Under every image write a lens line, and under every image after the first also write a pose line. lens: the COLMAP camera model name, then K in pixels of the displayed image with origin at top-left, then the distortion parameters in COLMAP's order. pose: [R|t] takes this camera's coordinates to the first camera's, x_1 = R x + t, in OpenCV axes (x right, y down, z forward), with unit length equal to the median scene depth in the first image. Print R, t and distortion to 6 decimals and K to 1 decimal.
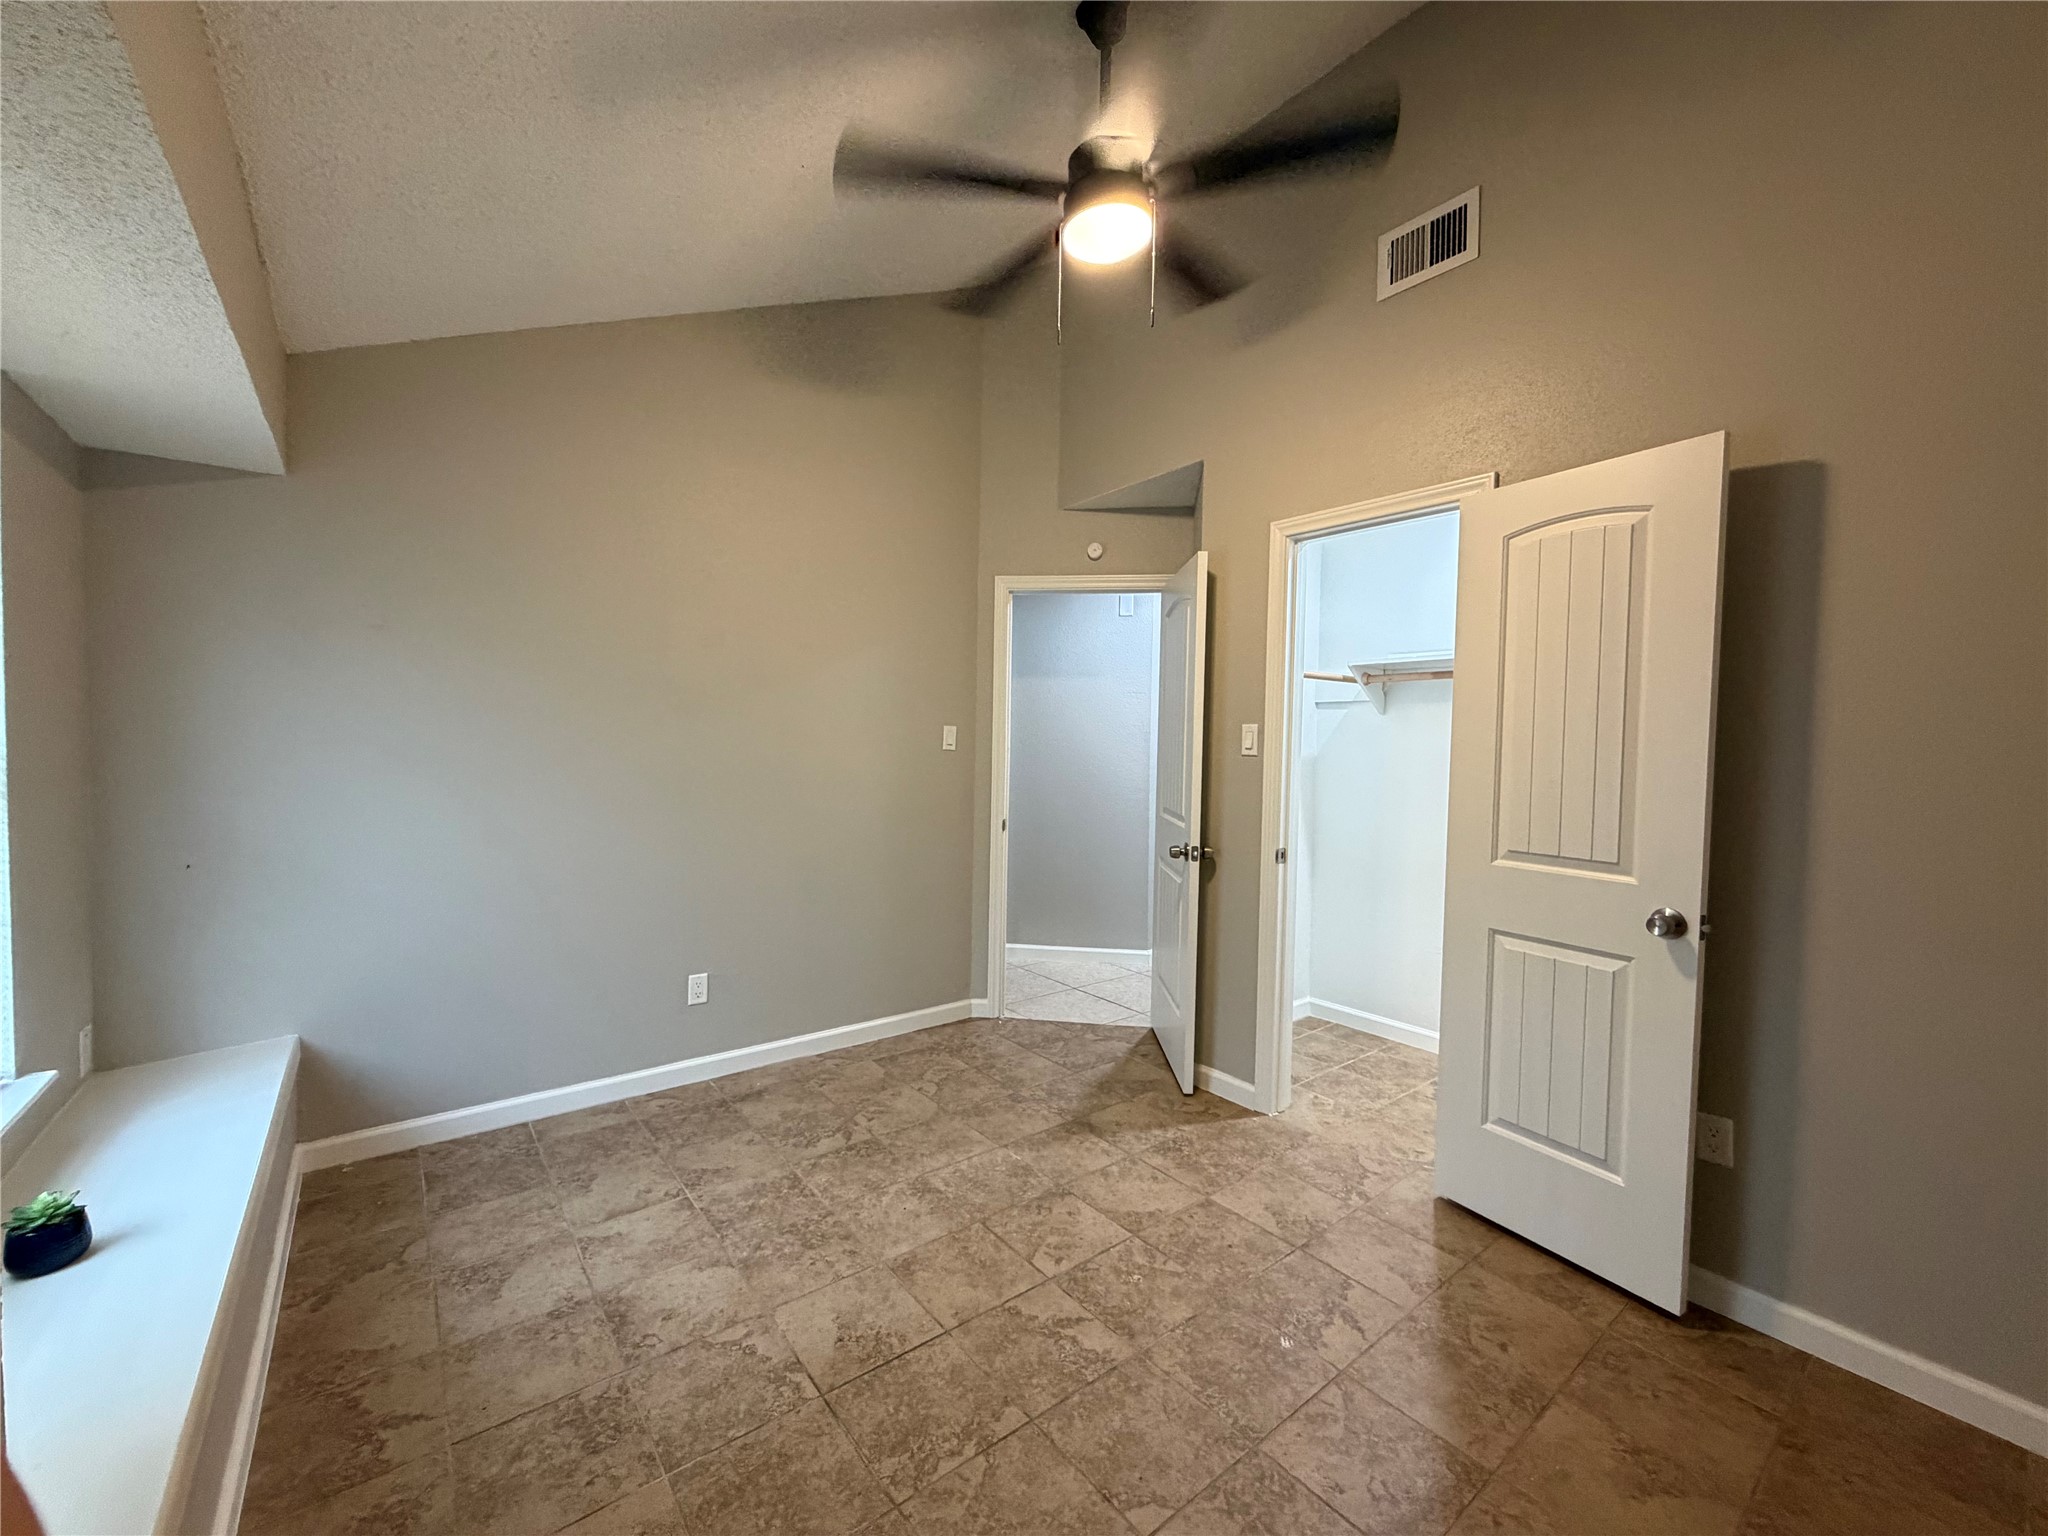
lens RADIAL K [[817.4, 0, 1028.6], [0, 817.4, 772.5], [0, 0, 1]] dist [0.004208, -0.000757]
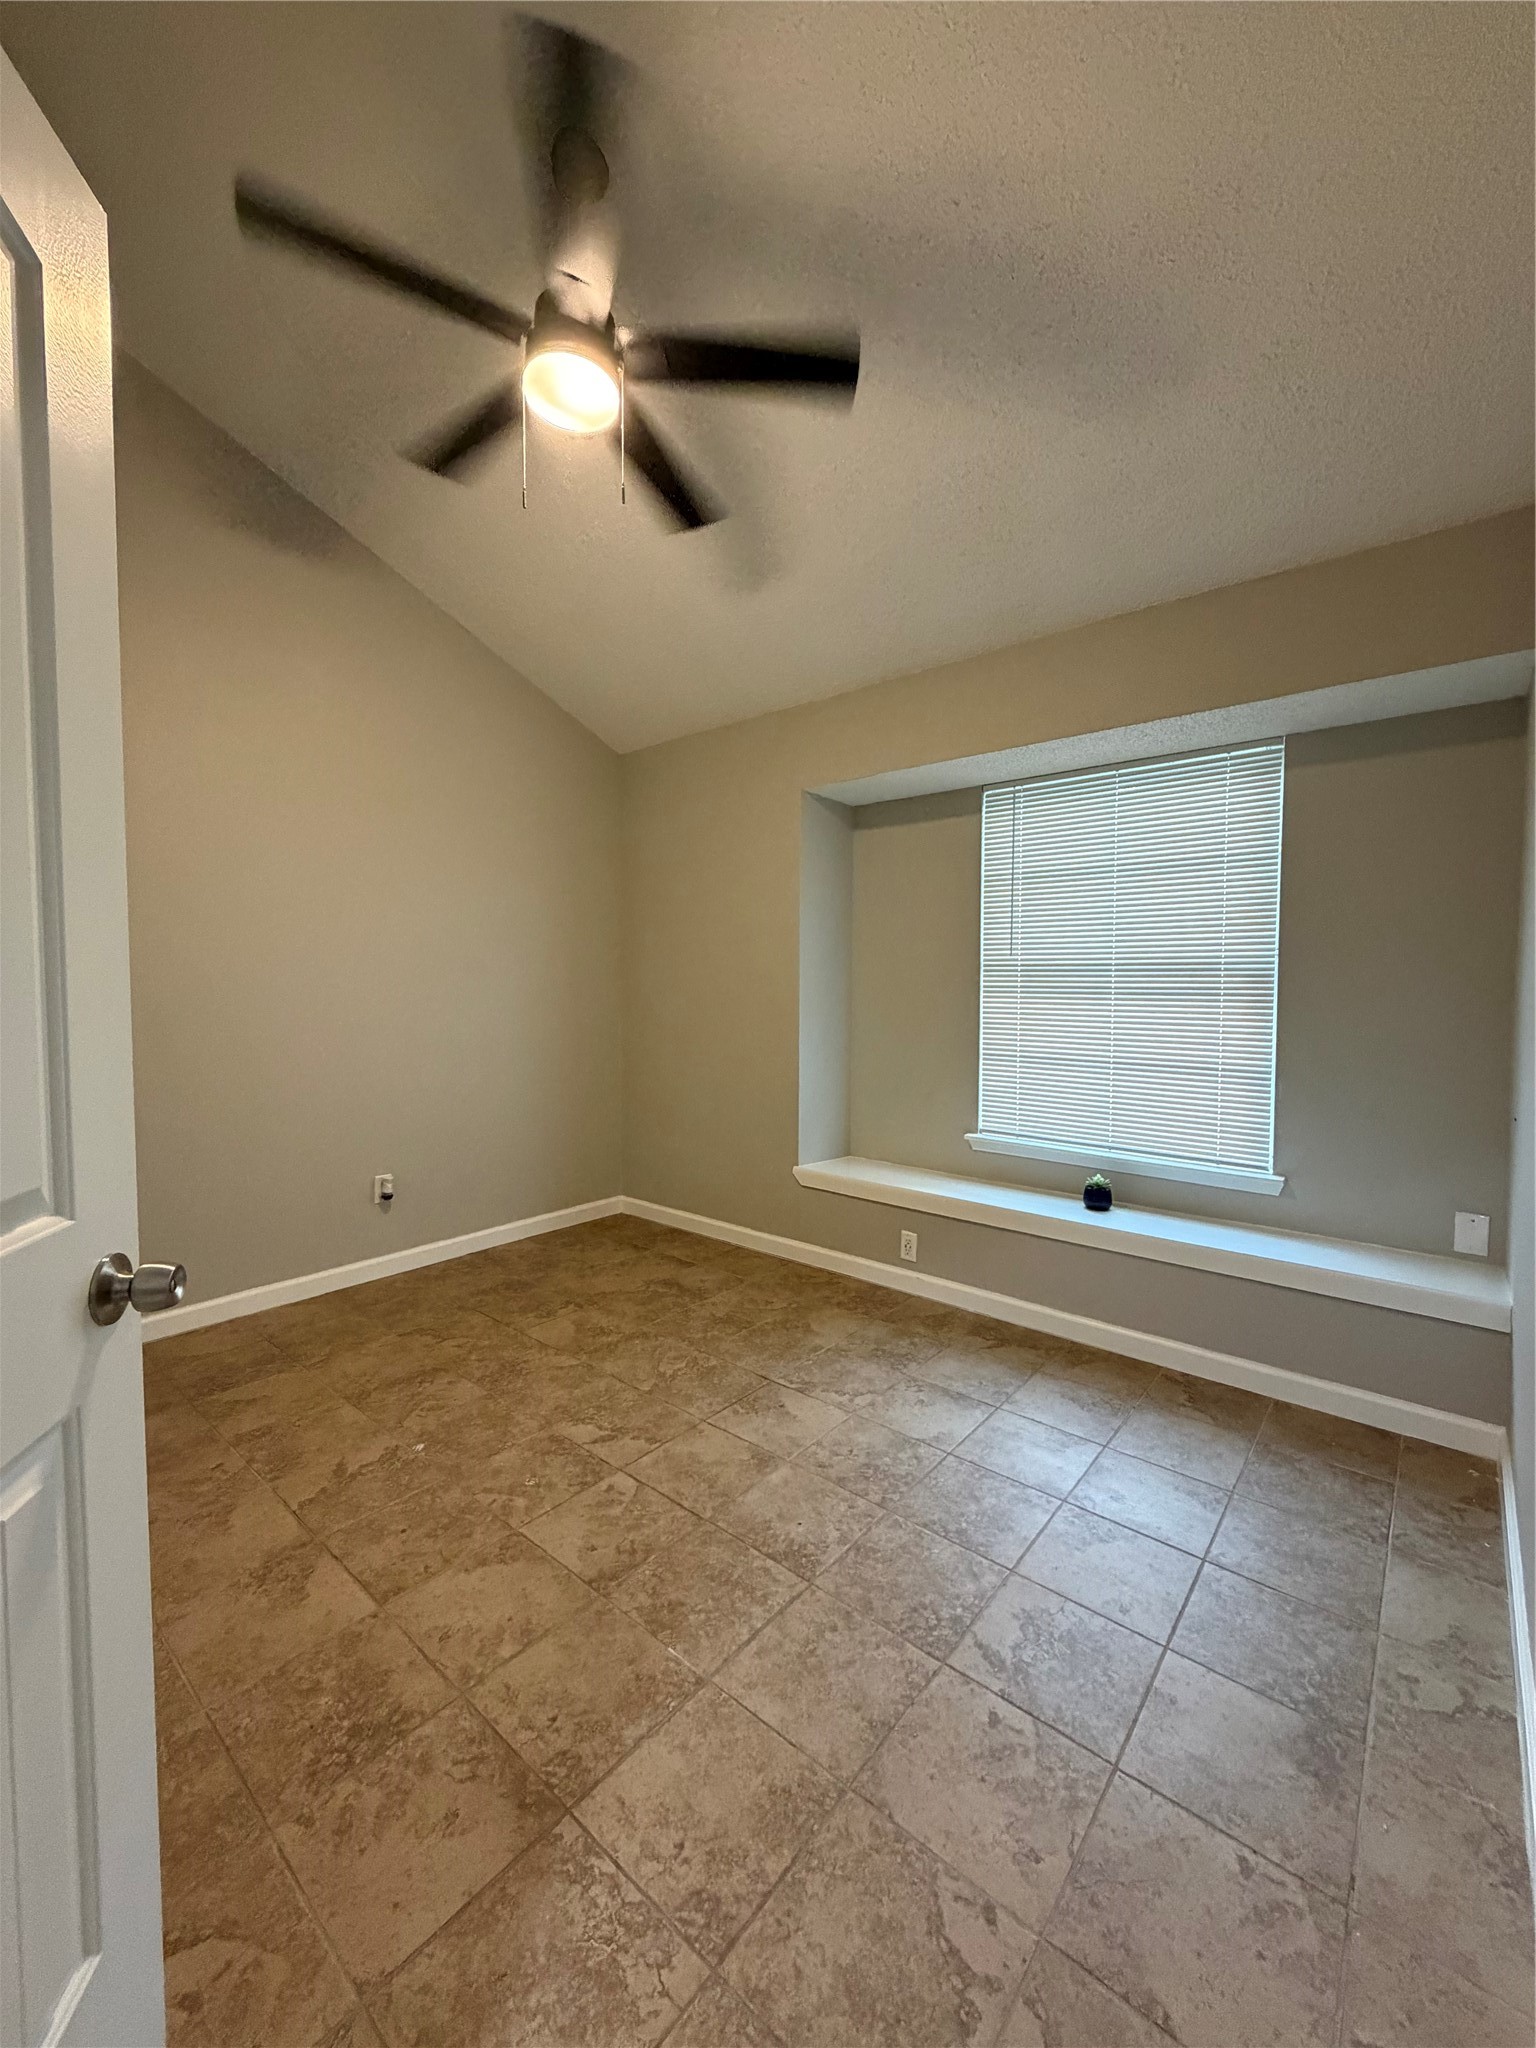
lens RADIAL K [[817.4, 0, 769.4], [0, 817.4, 1024.0], [0, 0, 1]] dist [0.004208, -0.000757]
pose [[-0.980234, -0.005734, -0.197758, 0.044739], [-0.024075, 0.995608, 0.090467, -0.031848], [0.196370, 0.093440, -0.976067, 1.841297]]
